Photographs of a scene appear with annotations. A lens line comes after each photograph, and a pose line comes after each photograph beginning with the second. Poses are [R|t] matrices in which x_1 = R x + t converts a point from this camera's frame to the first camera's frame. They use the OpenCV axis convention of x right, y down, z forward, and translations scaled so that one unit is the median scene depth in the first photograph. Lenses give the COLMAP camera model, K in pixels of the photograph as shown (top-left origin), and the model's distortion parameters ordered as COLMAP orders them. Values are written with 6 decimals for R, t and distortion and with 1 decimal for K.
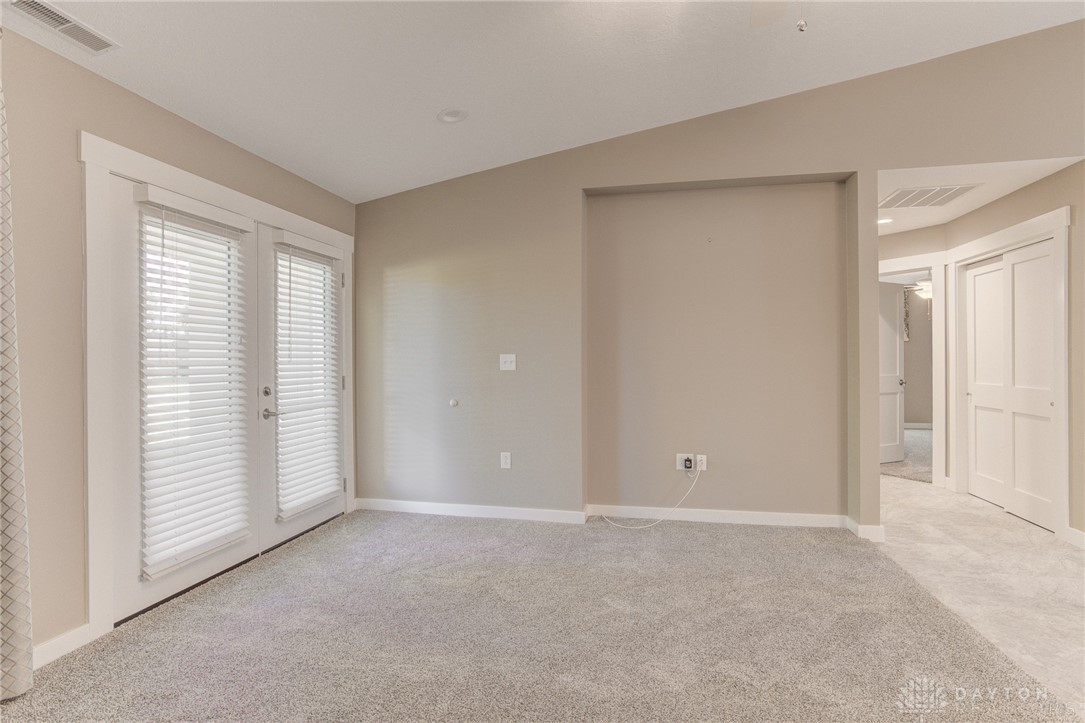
lens RADIAL K [[539.0, 0, 547.6], [0, 539.0, 360.4], [0, 0, 1]] dist [-0.059000, 0.037751]
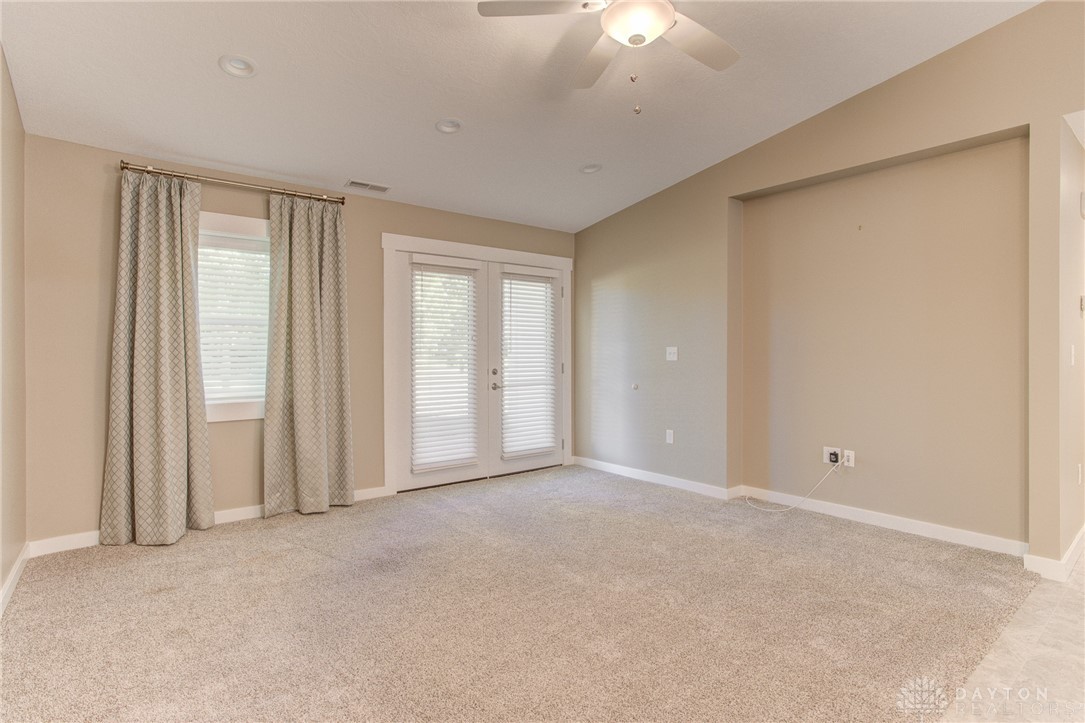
lens RADIAL K [[539.0, 0, 547.6], [0, 539.0, 360.4], [0, 0, 1]] dist [-0.059000, 0.037751]
pose [[0.783953, 0.013754, -0.620668, 0.481862], [-0.004338, 0.999852, 0.016677, -0.000608], [0.620805, -0.010382, 0.783896, -0.098458]]
